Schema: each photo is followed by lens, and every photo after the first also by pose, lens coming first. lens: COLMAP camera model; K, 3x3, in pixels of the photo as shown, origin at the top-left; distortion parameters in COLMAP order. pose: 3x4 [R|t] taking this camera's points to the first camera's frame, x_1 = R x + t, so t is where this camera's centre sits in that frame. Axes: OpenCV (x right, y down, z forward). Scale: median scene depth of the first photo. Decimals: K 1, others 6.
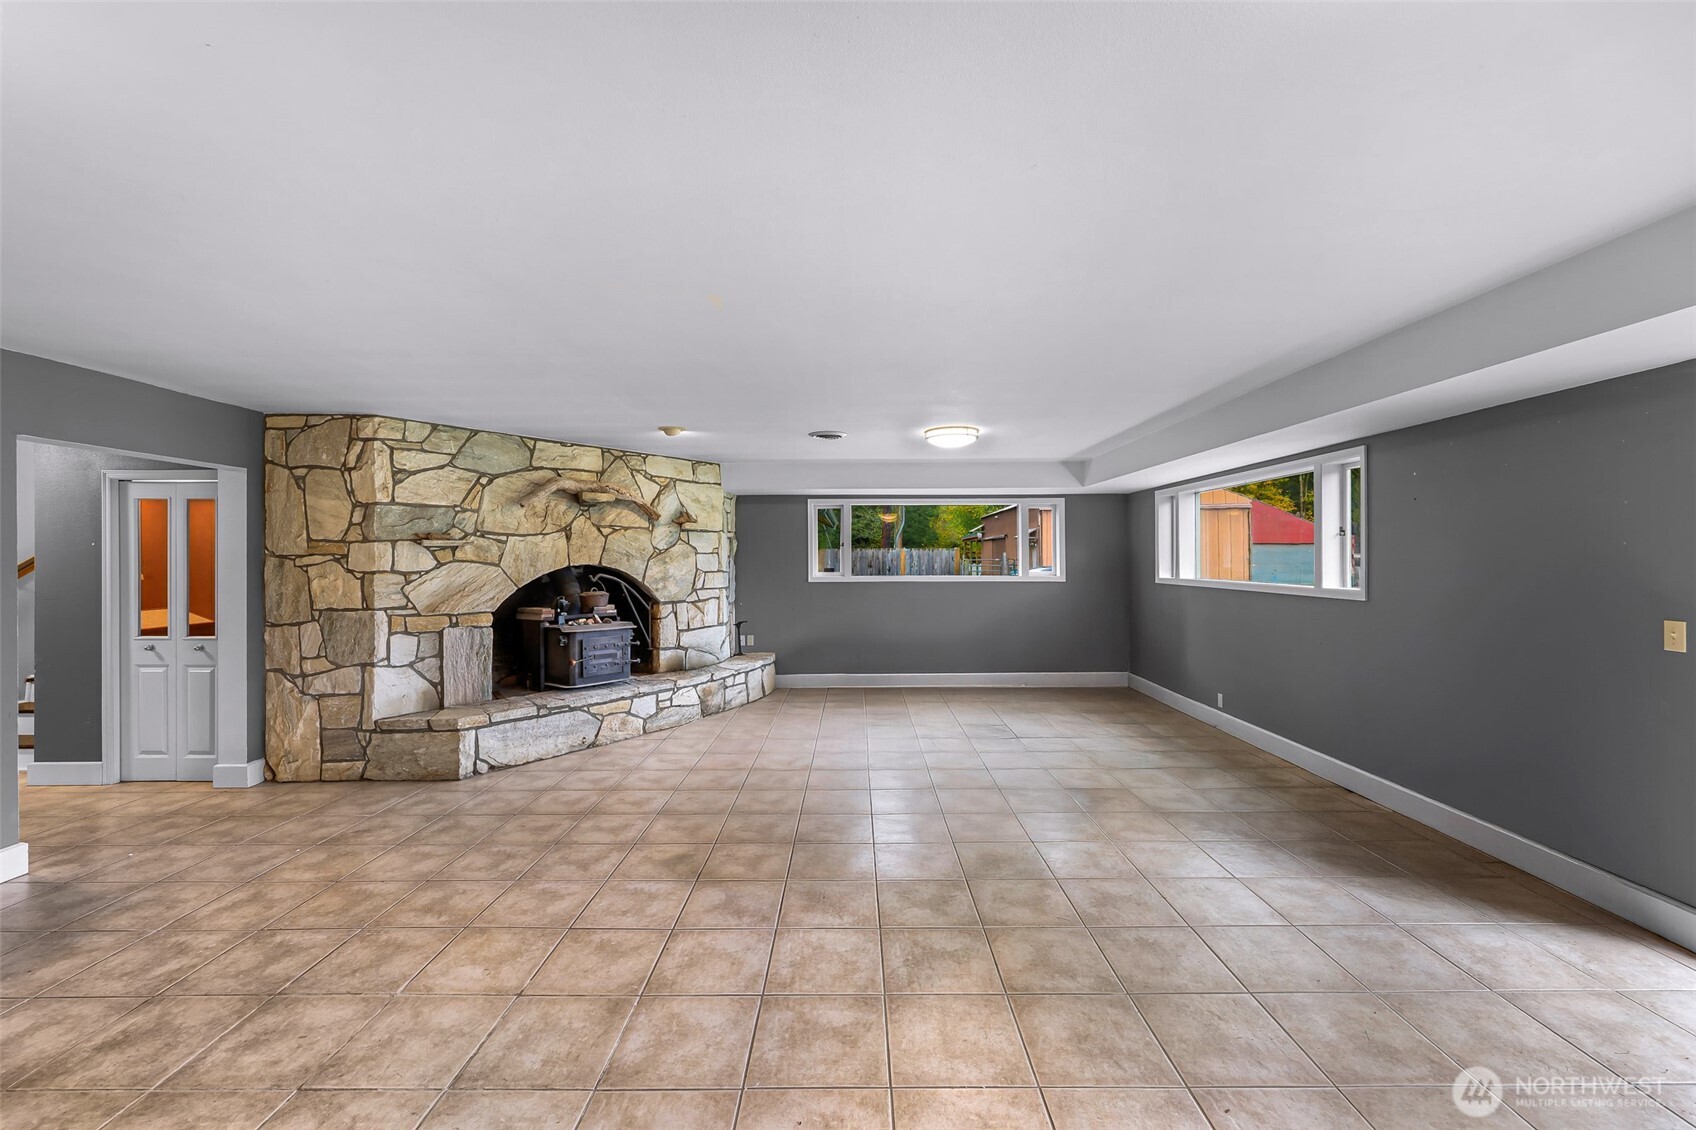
lens RADIAL K [[682.8, 0, 854.4], [0, 682.8, 554.5], [0, 0, 1]] dist [-0.000399, -0.000375]
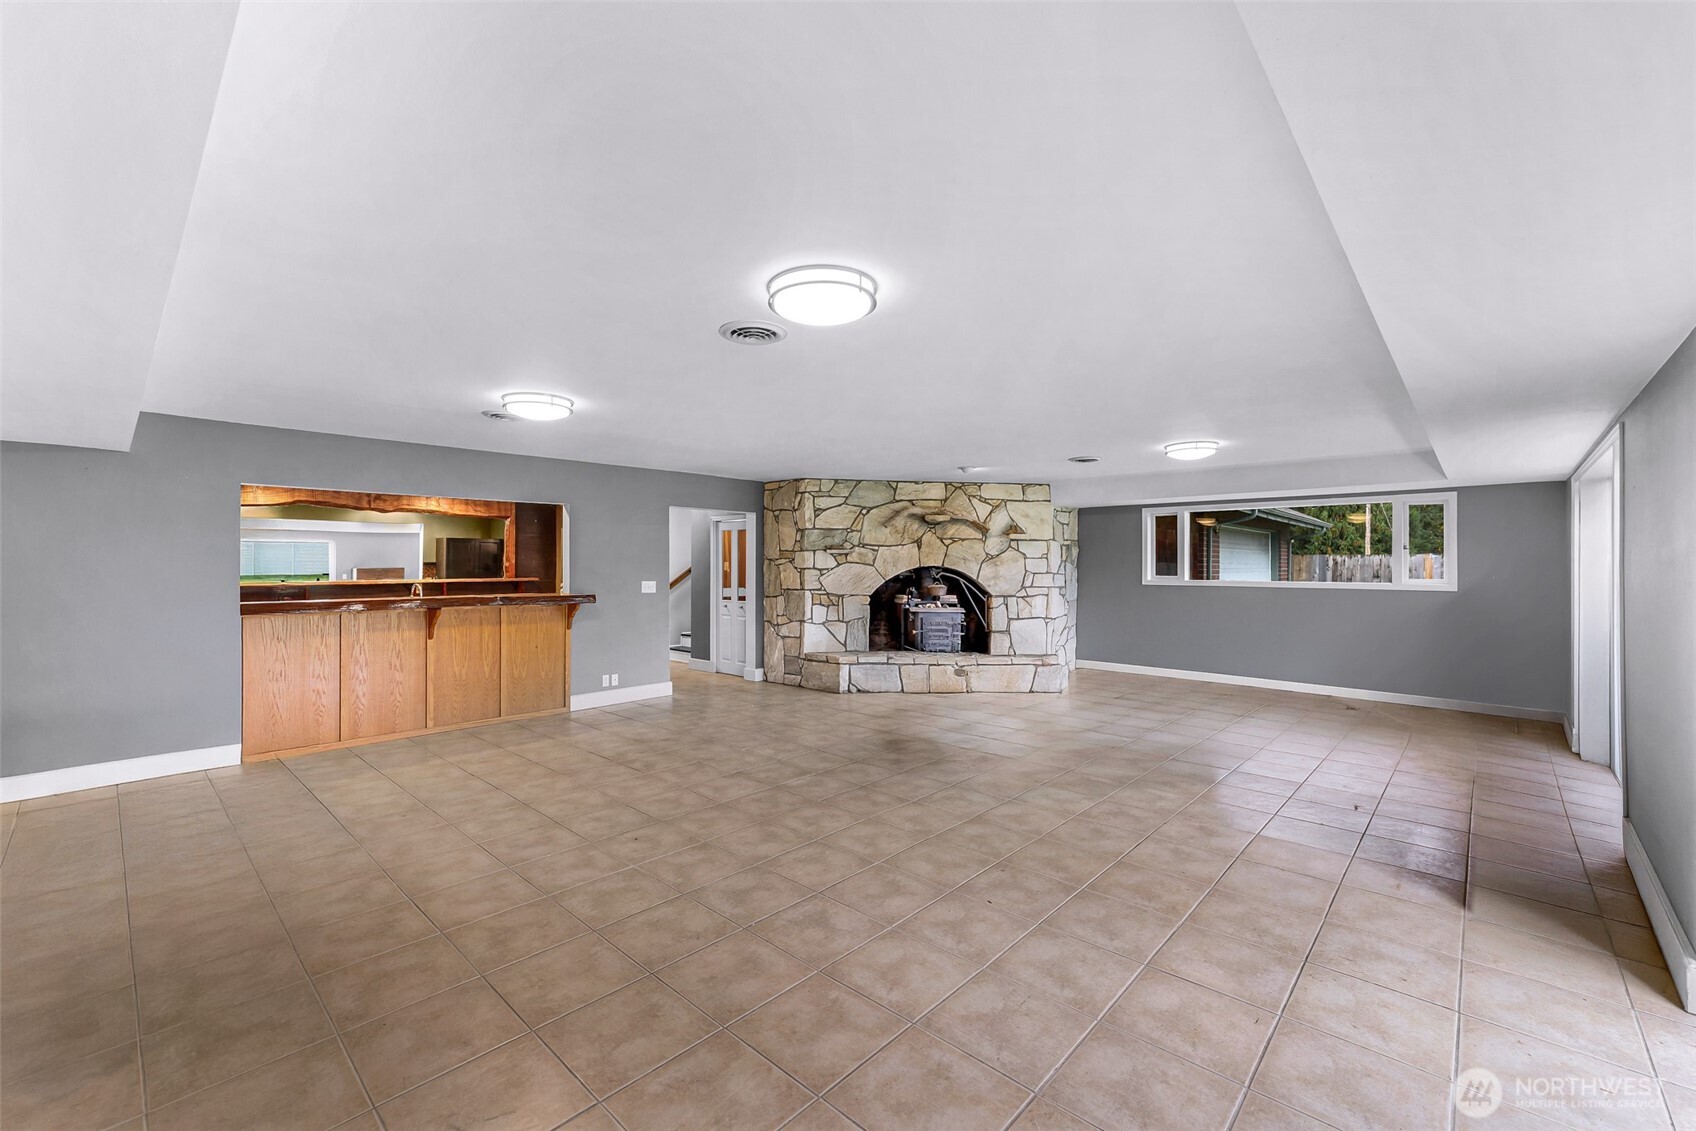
lens RADIAL K [[698.2, 0, 845.2], [0, 698.2, 568.8], [0, 0, 1]] dist [0.001769, -0.000048]
pose [[0.729195, 0.006807, -0.684272, 0.519851], [-0.002481, 0.999970, 0.007303, 0.011947], [0.684301, -0.003628, 0.729190, -0.202188]]
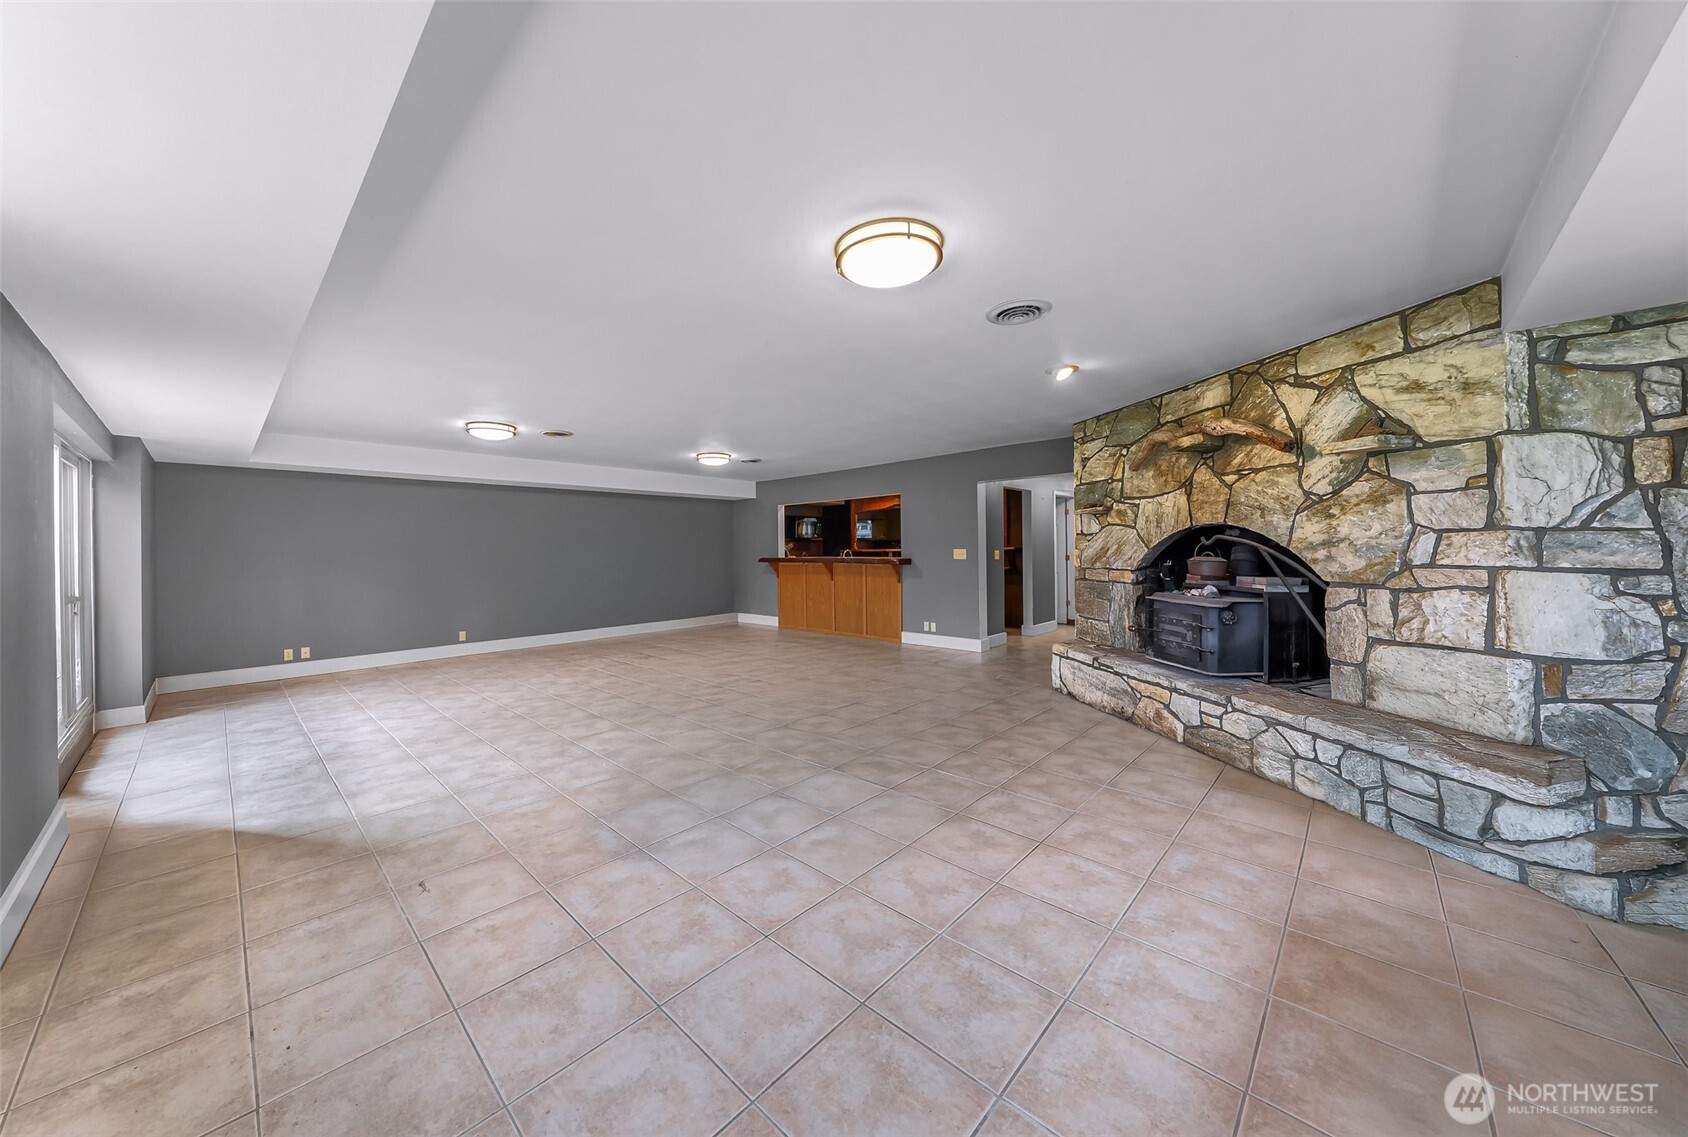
lens RADIAL K [[580.9, 0, 791.1], [0, 580.9, 544.3], [0, 0, 1]] dist [0.000621, -0.000045]
pose [[-0.718172, 0.006760, -0.695833, 0.503196], [0.015799, 0.999853, -0.006592, 0.040058], [0.695687, -0.015728, -0.718173, 1.280036]]
